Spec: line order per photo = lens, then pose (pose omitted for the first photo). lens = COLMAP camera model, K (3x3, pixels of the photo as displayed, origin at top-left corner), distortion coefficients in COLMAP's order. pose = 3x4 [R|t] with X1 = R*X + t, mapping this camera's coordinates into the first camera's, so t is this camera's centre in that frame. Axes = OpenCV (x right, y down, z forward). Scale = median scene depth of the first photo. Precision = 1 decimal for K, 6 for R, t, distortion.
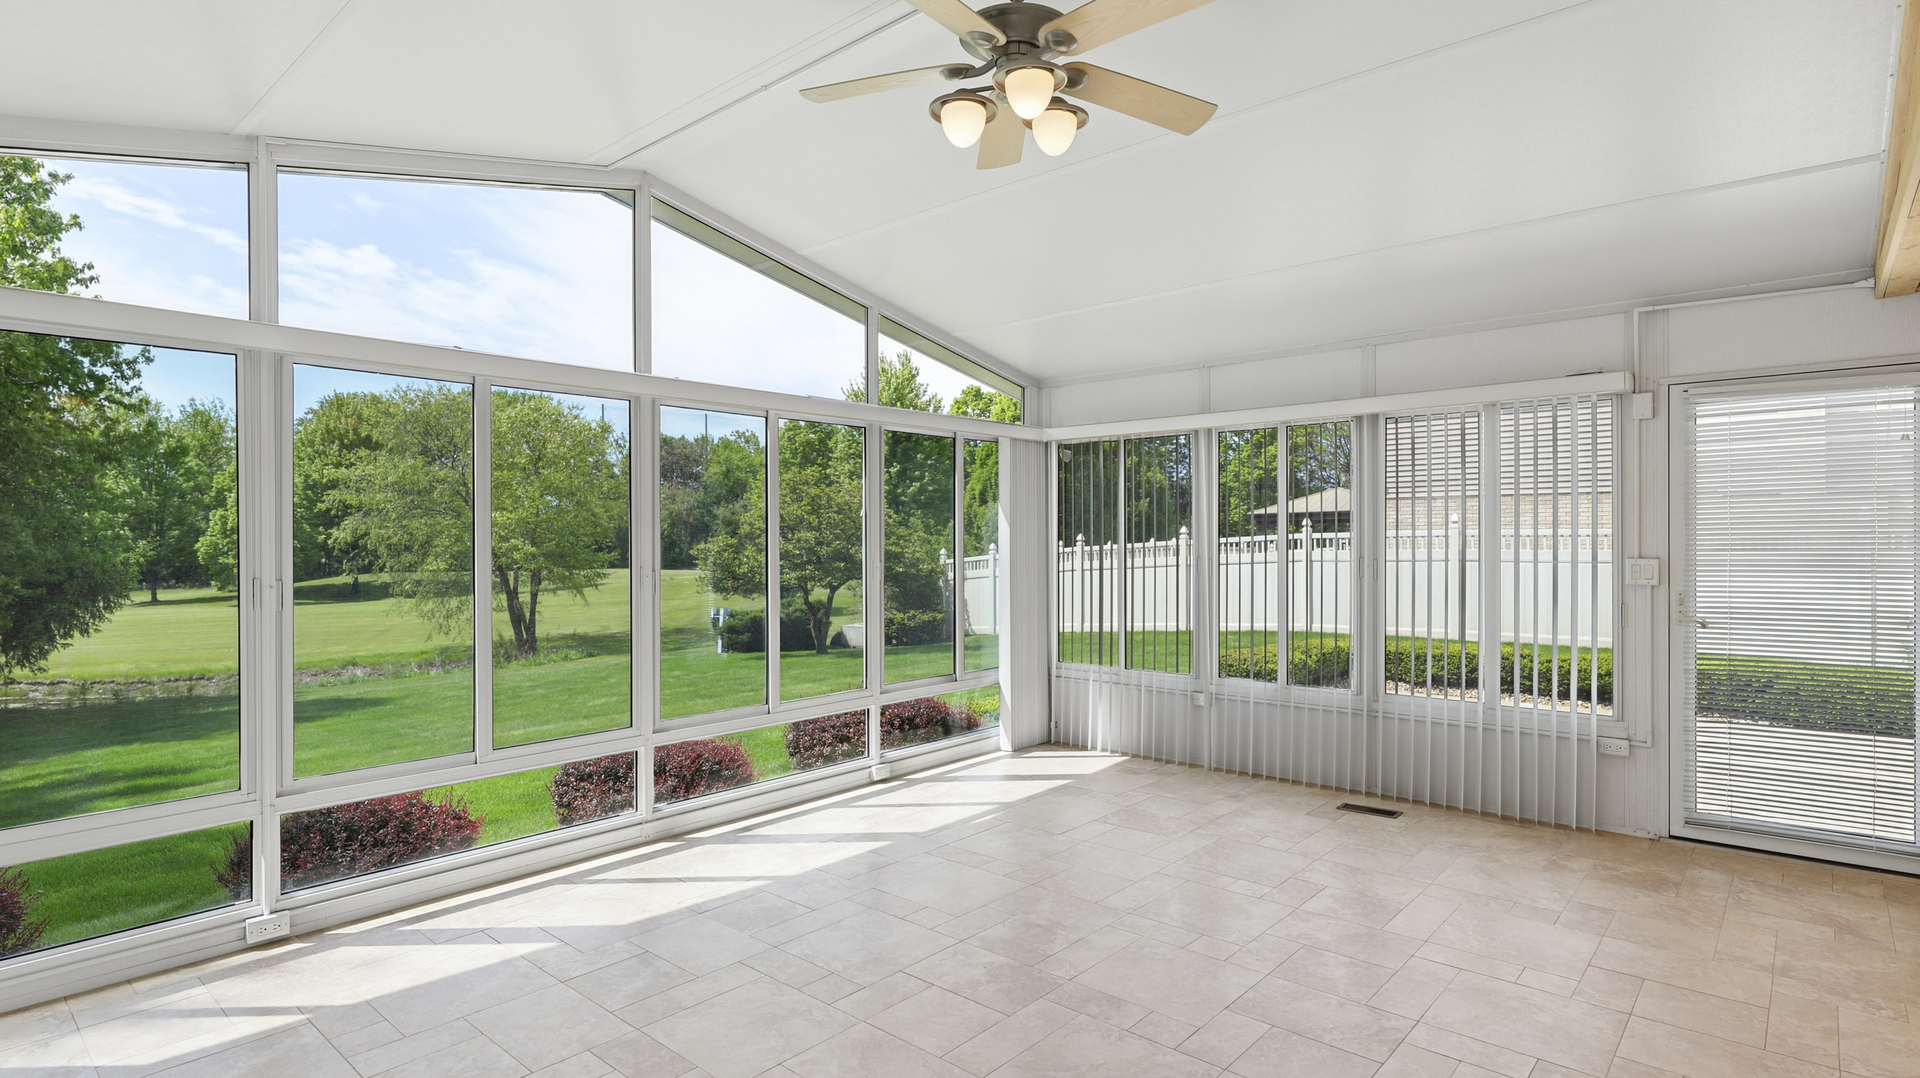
lens RADIAL K [[973.4, 0, 964.2], [0, 973.4, 562.4], [0, 0, 1]] dist [-0.003636, -0.001088]
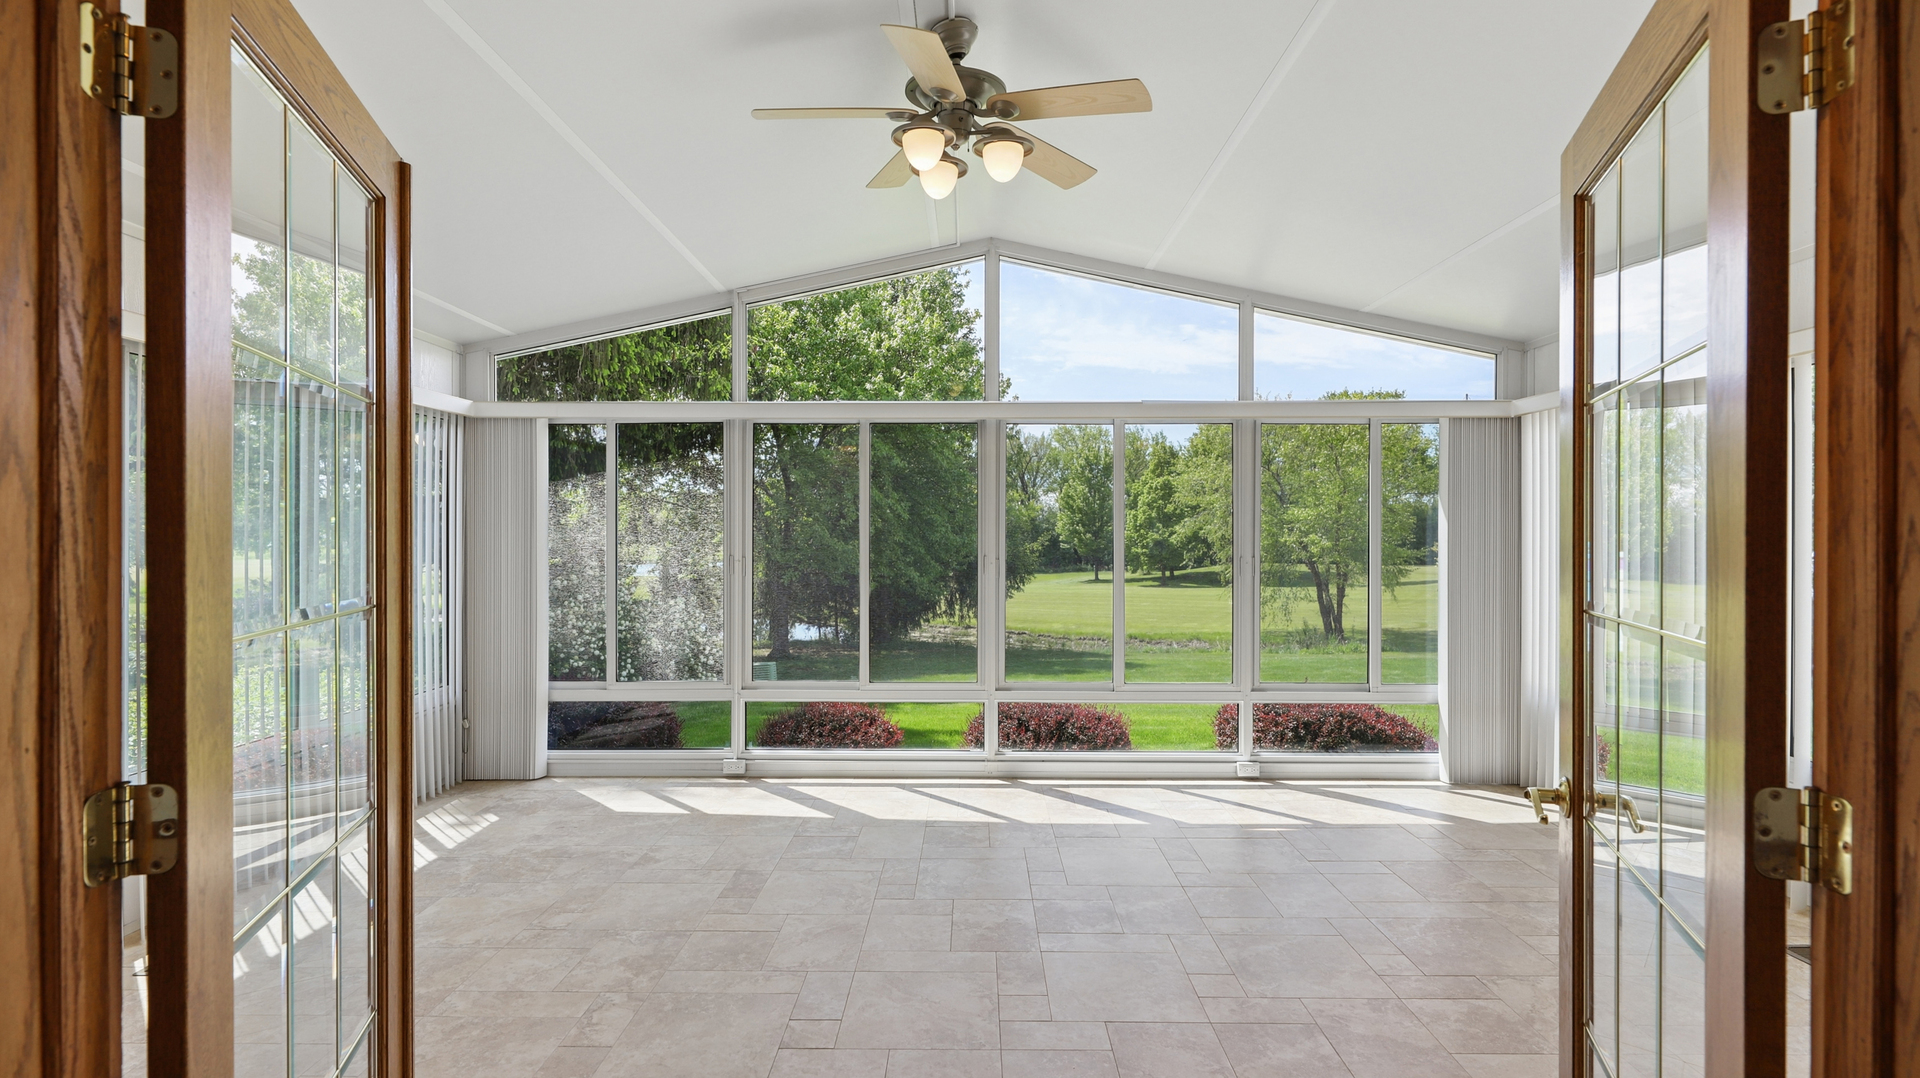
lens RADIAL K [[960.0, 0, 960.0], [0, 960.0, 539.0], [0, 0, 1]] dist [-0.001232, -0.000643]
pose [[0.650882, 0.009796, -0.759116, 0.556746], [-0.024294, 0.999673, -0.007930, -0.005870], [0.758790, 0.023603, 0.650907, 0.160729]]
